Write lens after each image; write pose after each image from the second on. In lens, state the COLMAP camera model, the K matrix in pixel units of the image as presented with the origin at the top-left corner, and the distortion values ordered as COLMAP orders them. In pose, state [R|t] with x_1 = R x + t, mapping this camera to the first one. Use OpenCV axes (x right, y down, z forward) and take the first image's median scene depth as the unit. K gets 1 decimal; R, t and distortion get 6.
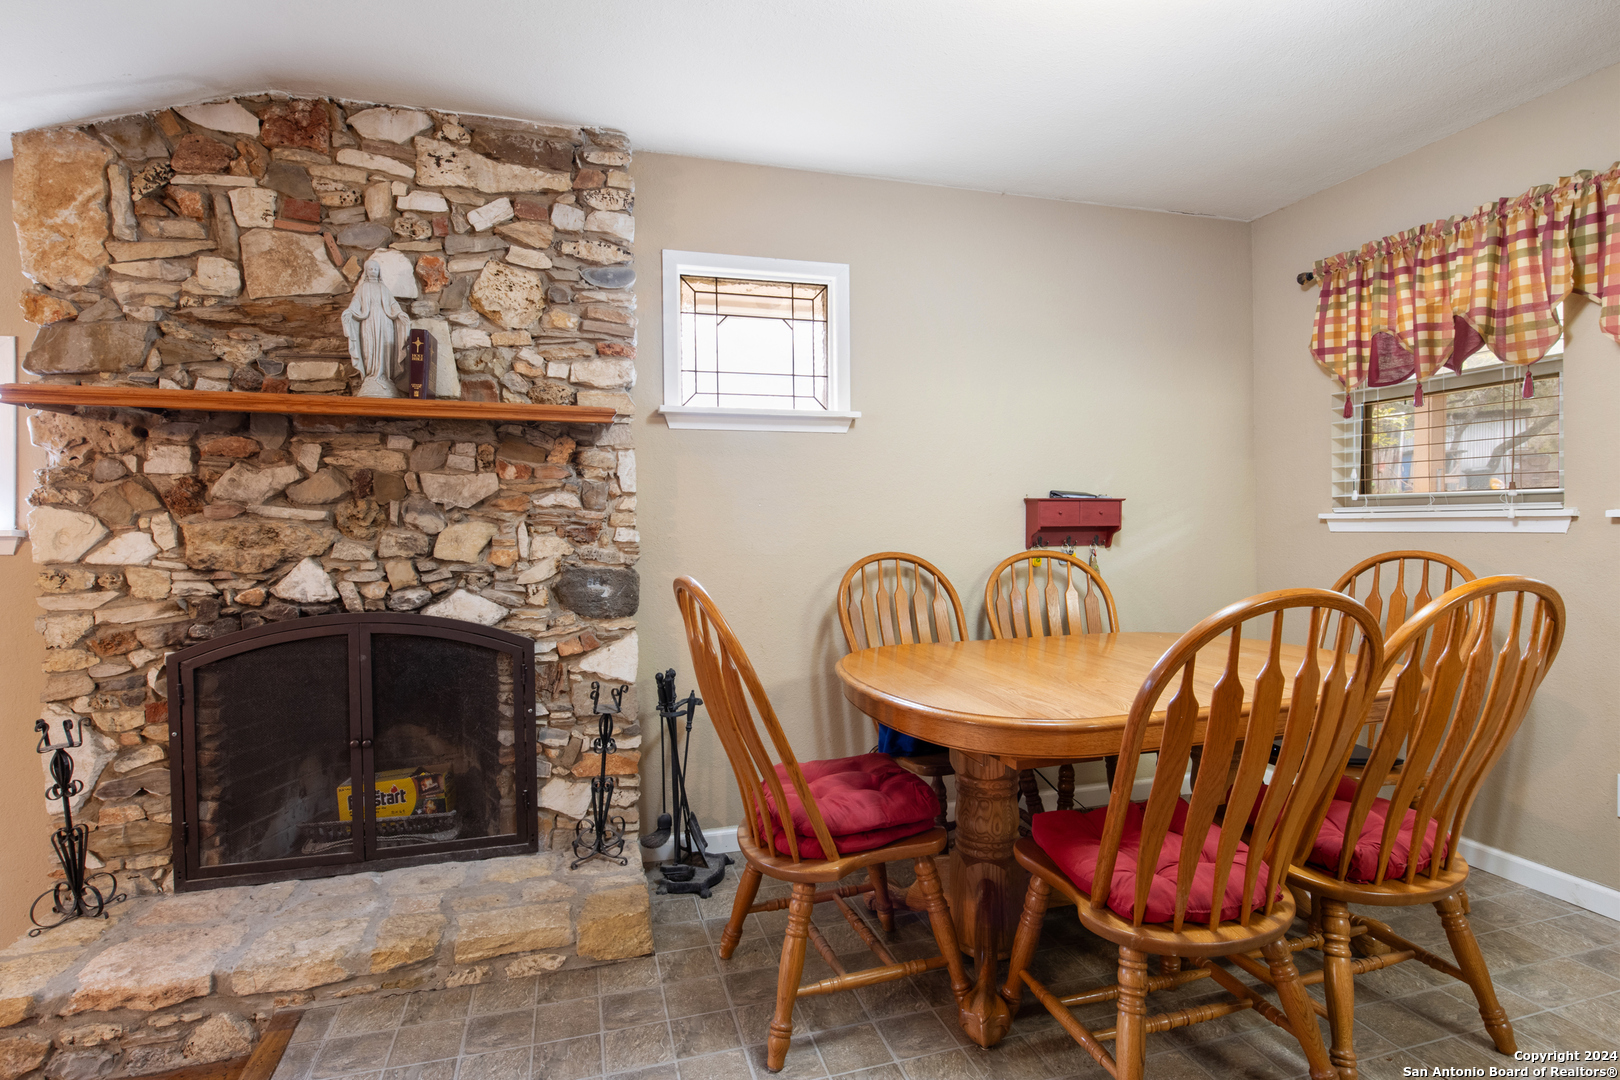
lens RADIAL K [[824.1, 0, 818.4], [0, 824.1, 537.4], [0, 0, 1]] dist [-0.004649, -0.003086]
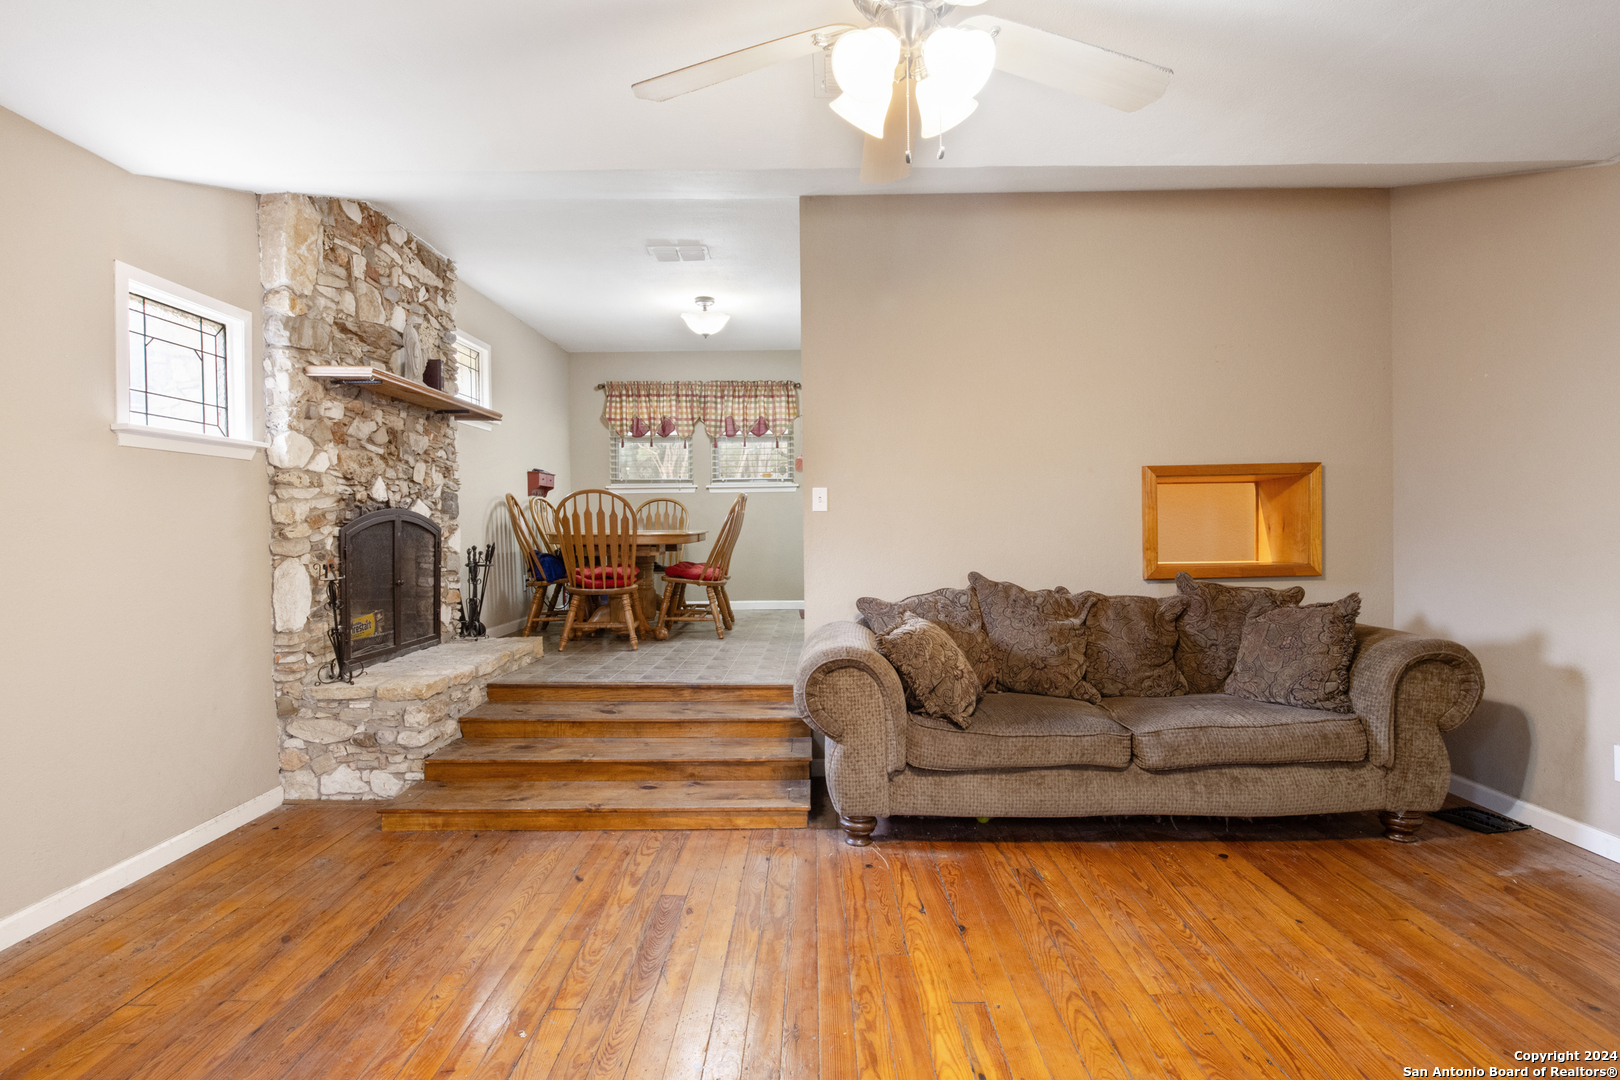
lens RADIAL K [[824.1, 0, 815.4], [0, 824.1, 540.3], [0, 0, 1]] dist [-0.004649, -0.003086]
pose [[0.295955, -0.012228, 0.955124, -1.958026], [0.023058, 0.999718, 0.005654, 0.168265], [-0.954923, 0.020350, 0.296154, -0.374669]]
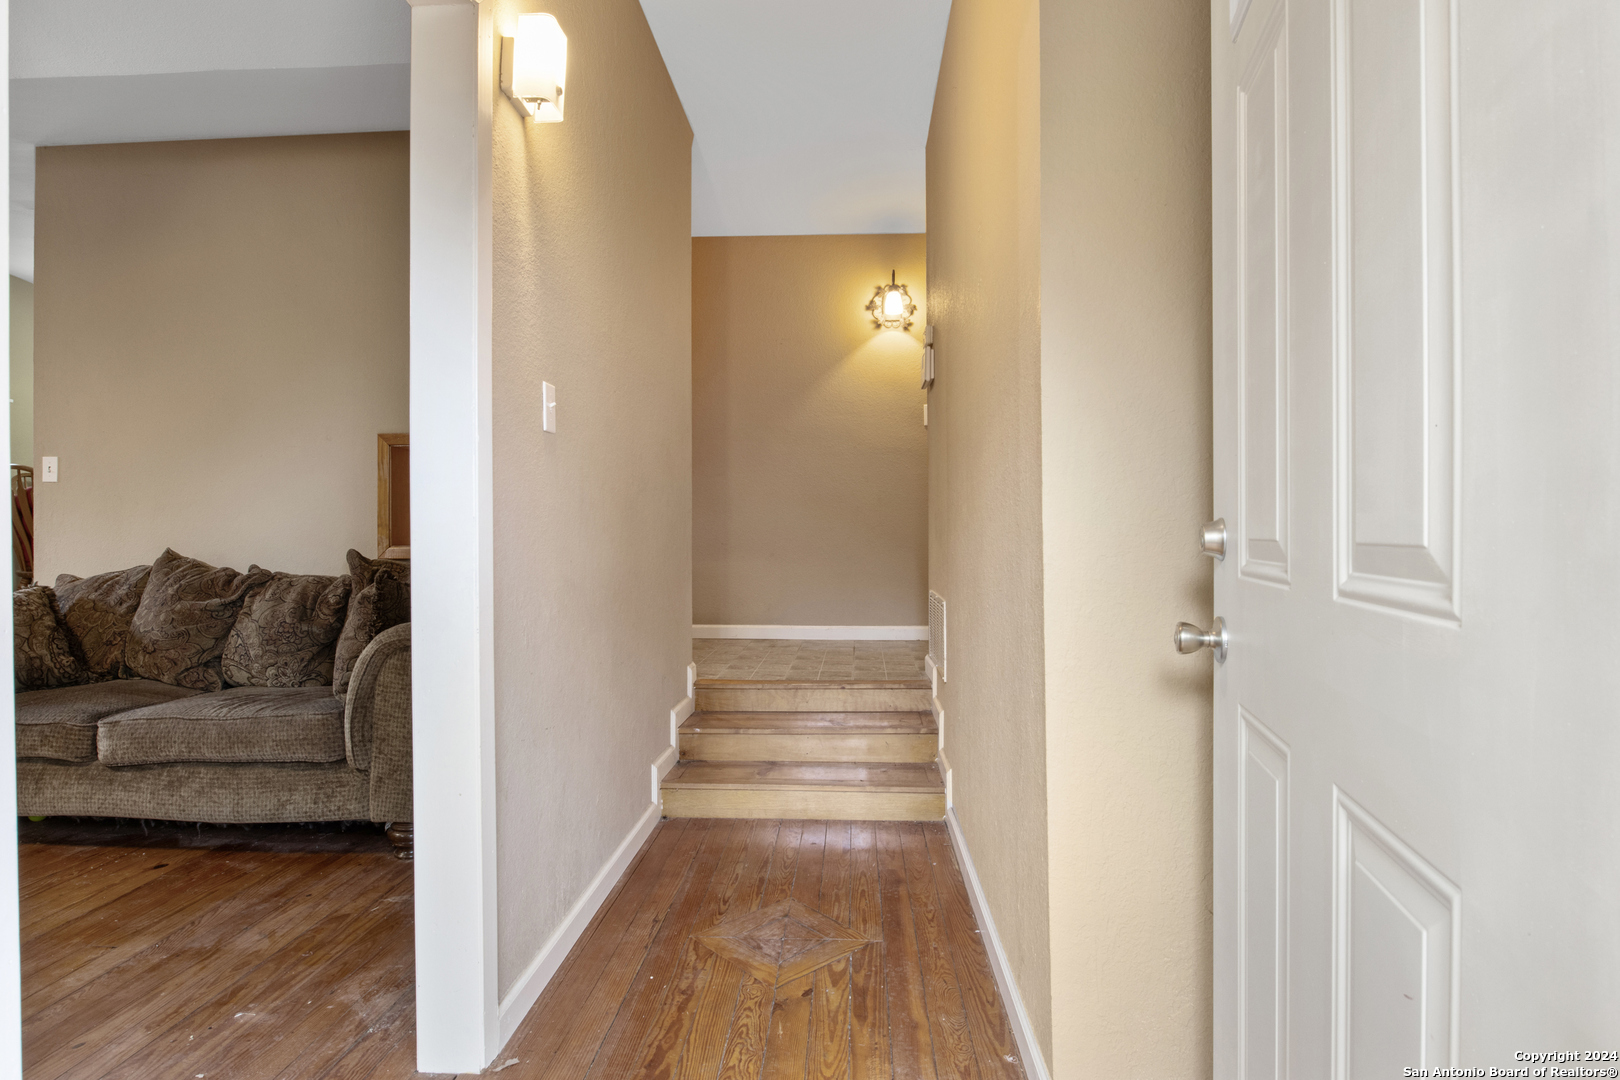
lens RADIAL K [[824.1, 0, 812.0], [0, 824.1, 535.7], [0, 0, 1]] dist [-0.004649, -0.003086]
pose [[0.336459, 0.003344, 0.941692, -1.352311], [0.013049, 0.999881, -0.008213, 0.247418], [-0.941608, 0.015051, 0.336376, -1.697253]]
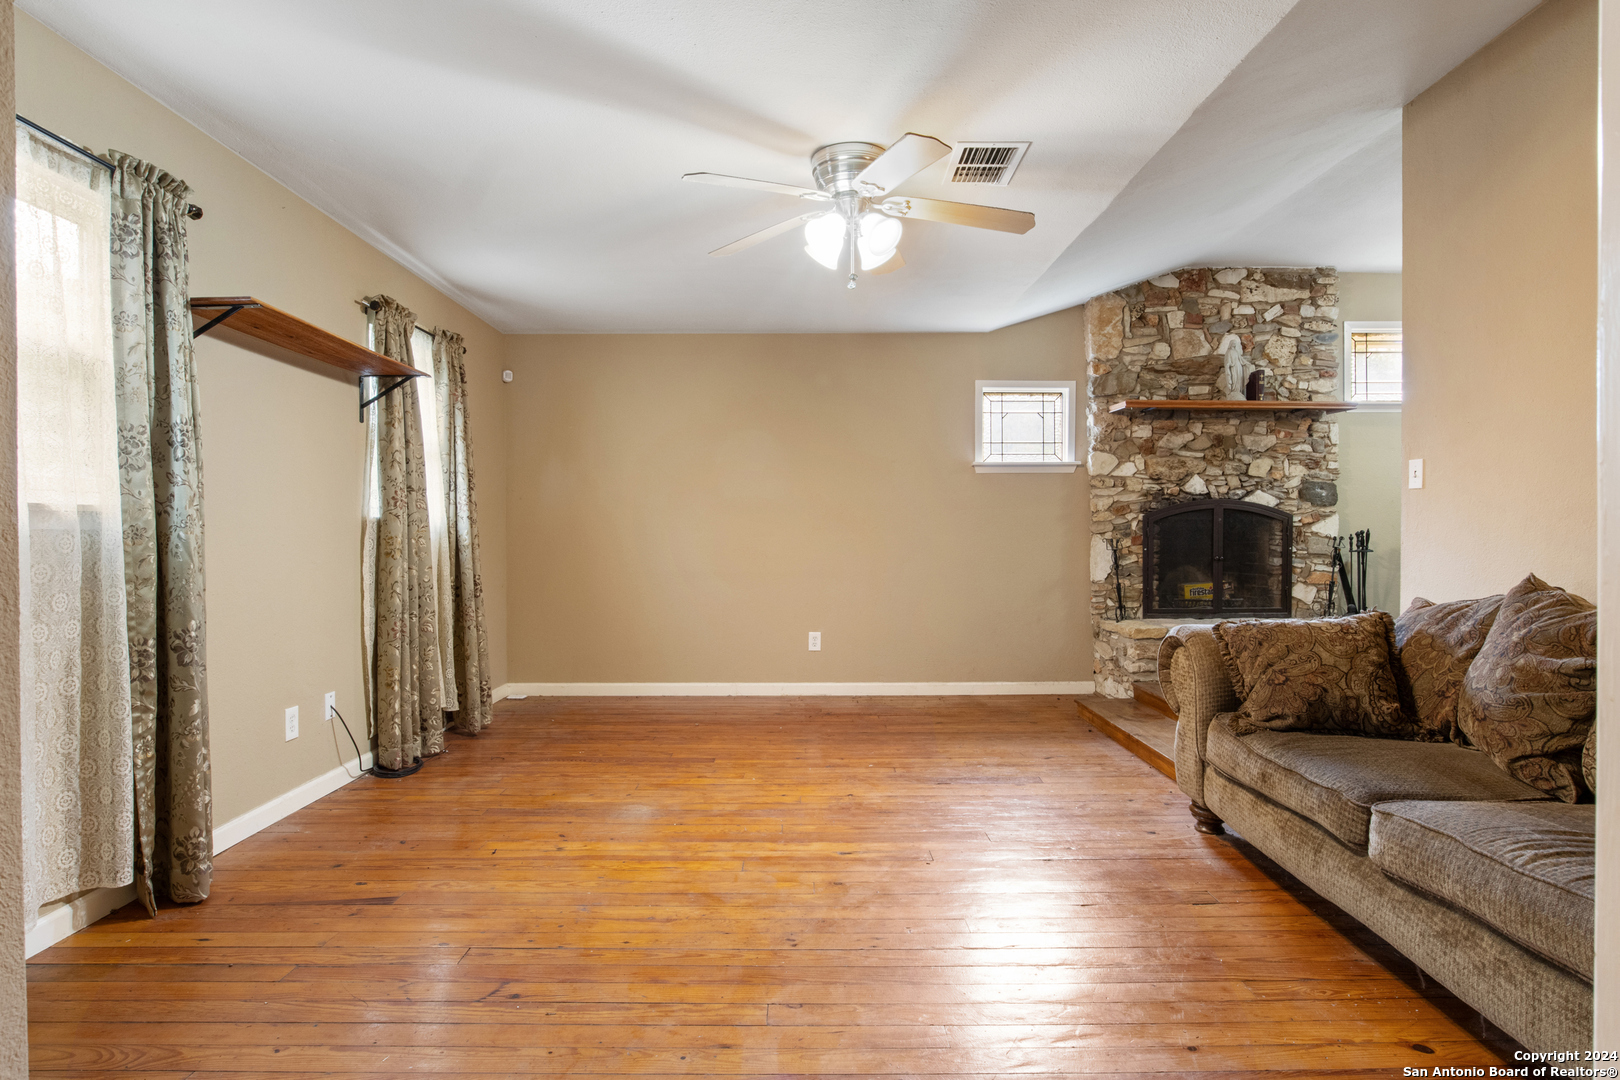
lens RADIAL K [[824.1, 0, 816.2], [0, 824.1, 536.9], [0, 0, 1]] dist [-0.004649, -0.003086]
pose [[0.960323, 0.006618, -0.278812, -0.966534], [-0.008302, 0.999954, -0.004861, 0.210220], [0.278767, 0.006983, 0.960334, -1.401940]]
